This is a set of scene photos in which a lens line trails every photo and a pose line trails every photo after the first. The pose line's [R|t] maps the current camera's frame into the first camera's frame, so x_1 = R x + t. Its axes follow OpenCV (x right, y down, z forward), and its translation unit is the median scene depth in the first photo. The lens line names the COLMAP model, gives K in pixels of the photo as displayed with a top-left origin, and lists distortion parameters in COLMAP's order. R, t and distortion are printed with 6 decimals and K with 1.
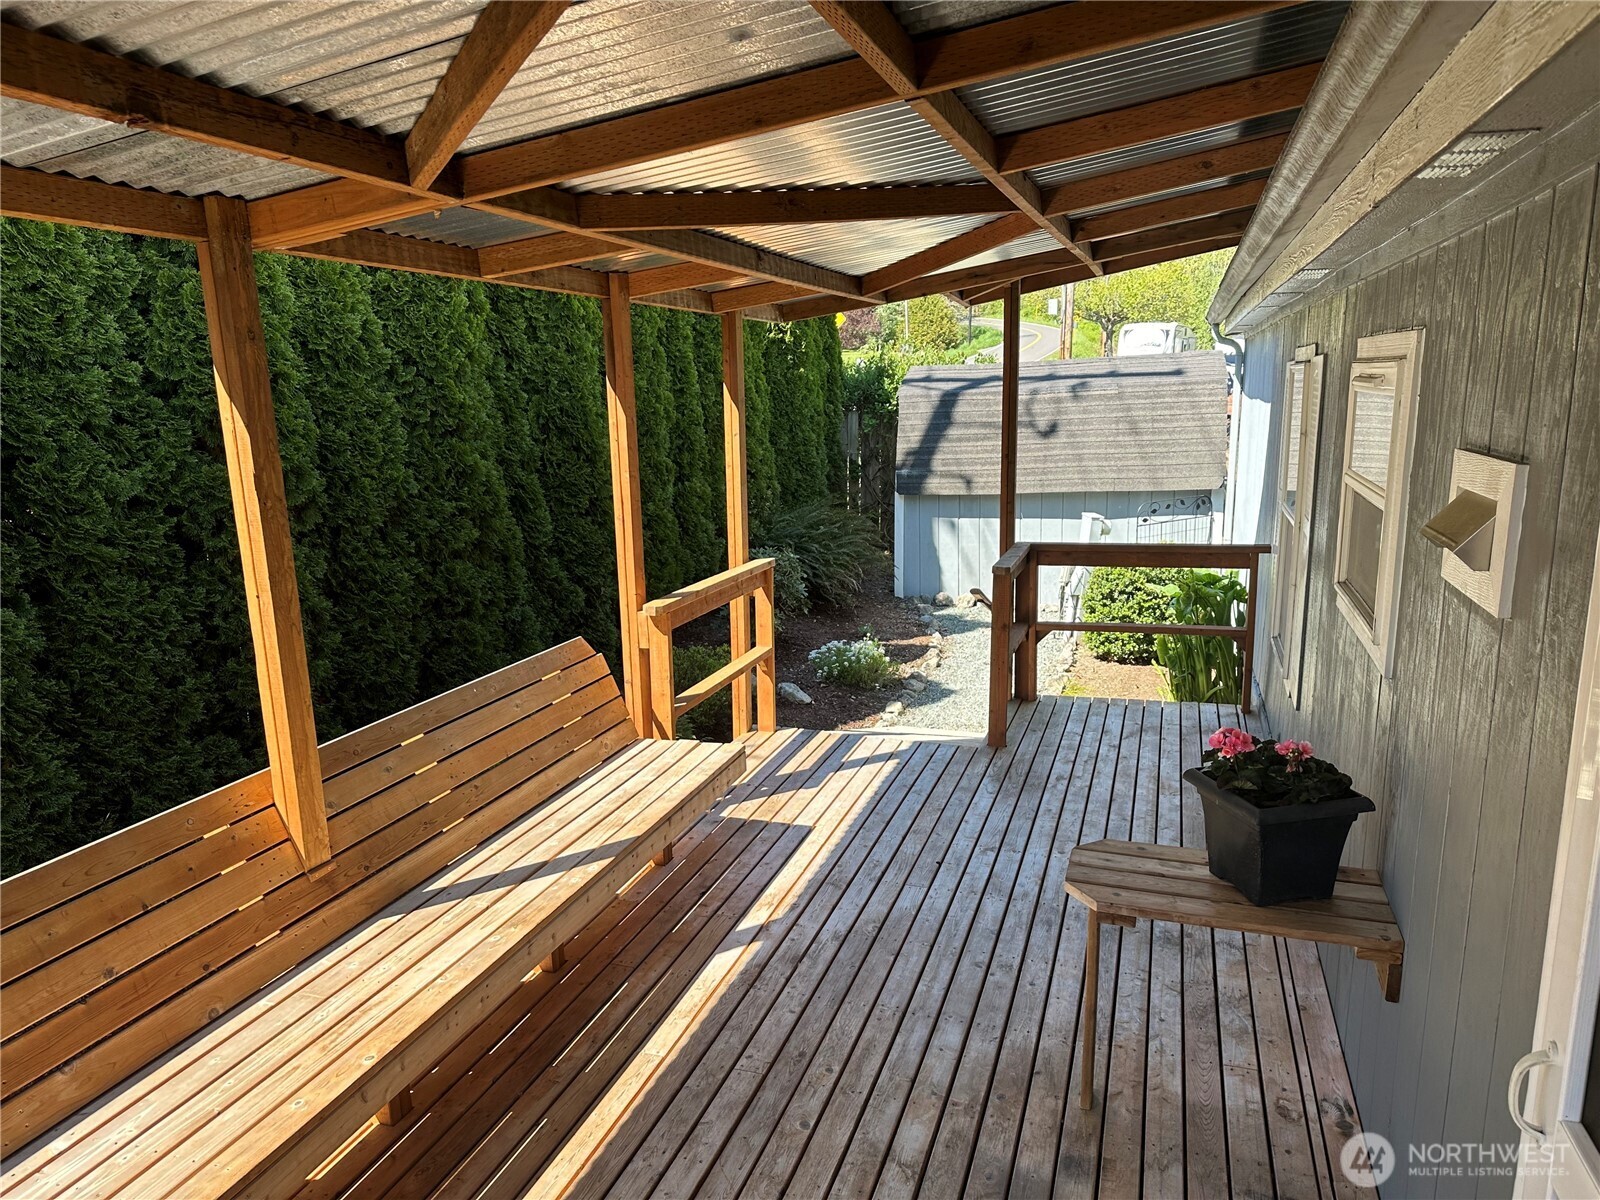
lens RADIAL K [[1110.7, 0, 804.1], [0, 1110.7, 603.9], [0, 0, 1]] dist [0.166421, -0.250330]
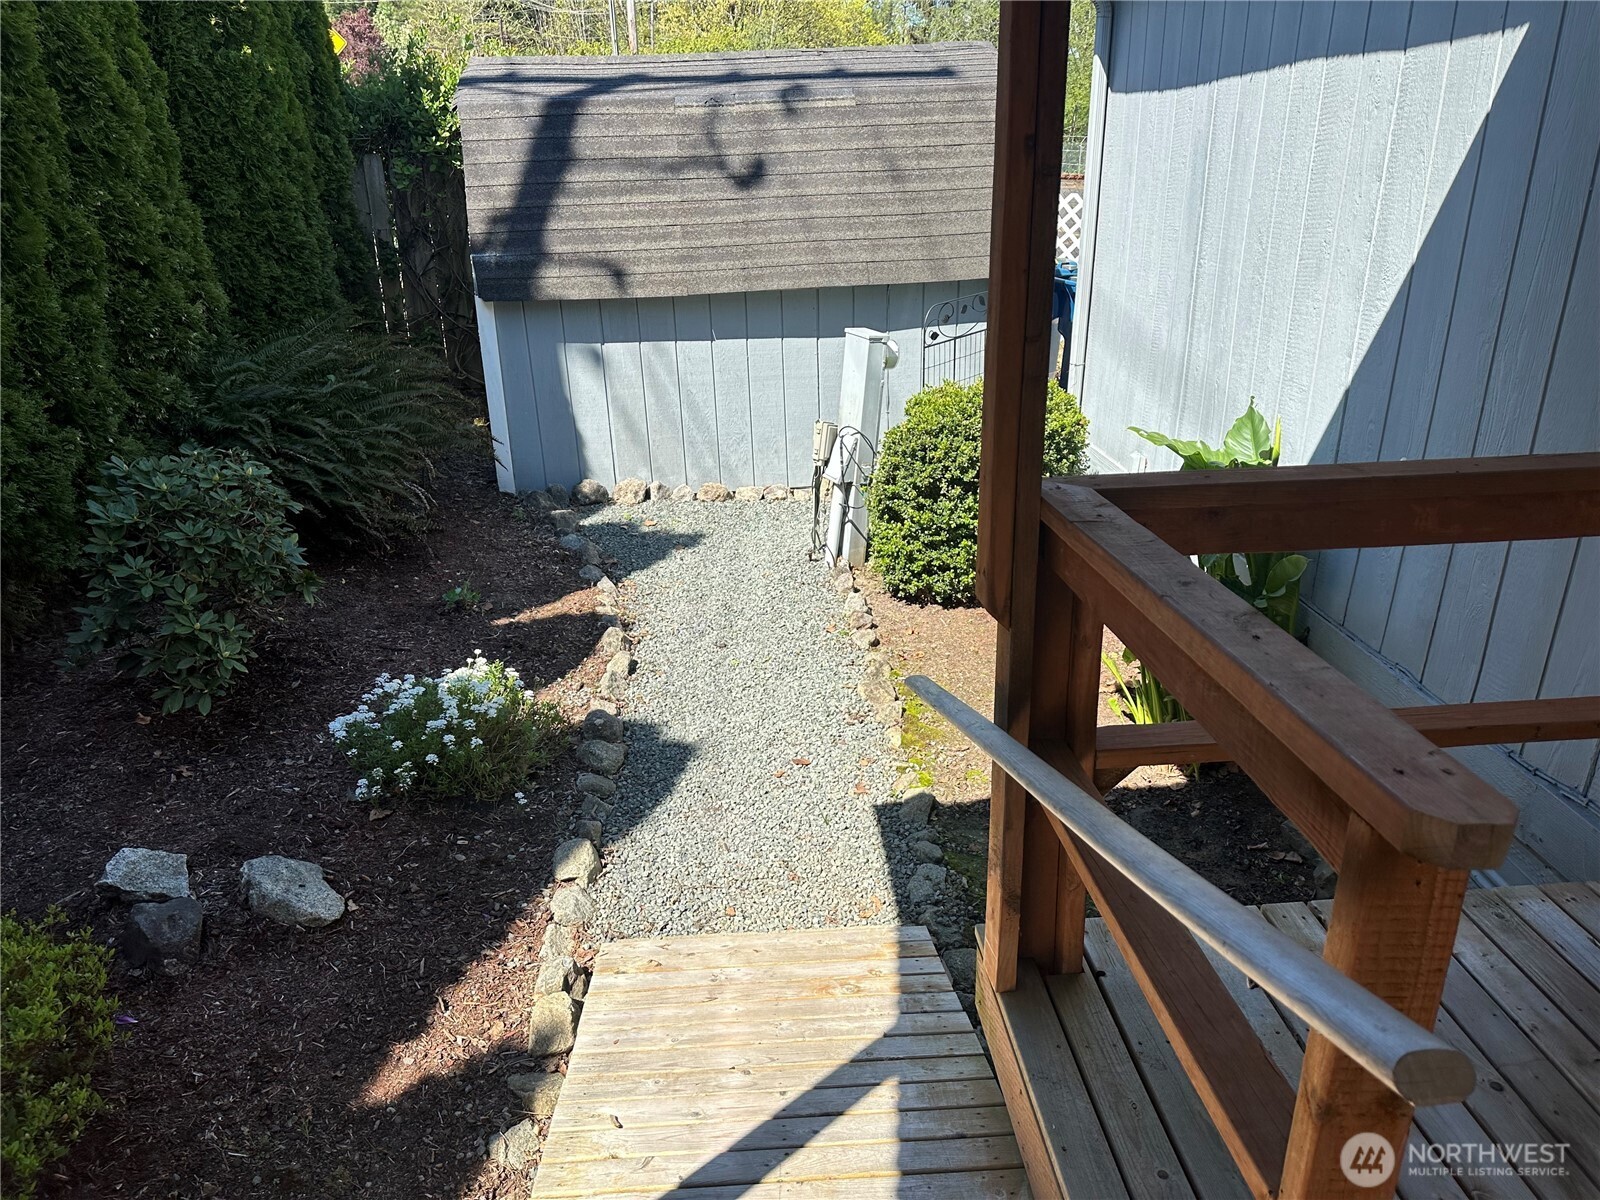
lens RADIAL K [[1109.7, 0, 806.6], [0, 1109.7, 597.1], [0, 0, 1]] dist [0.123926, -0.206891]
pose [[0.927009, -0.134076, 0.350253, 0.022110], [0.072737, 0.980455, 0.182803, -0.049295], [-0.367917, -0.143984, 0.918643, 0.451630]]
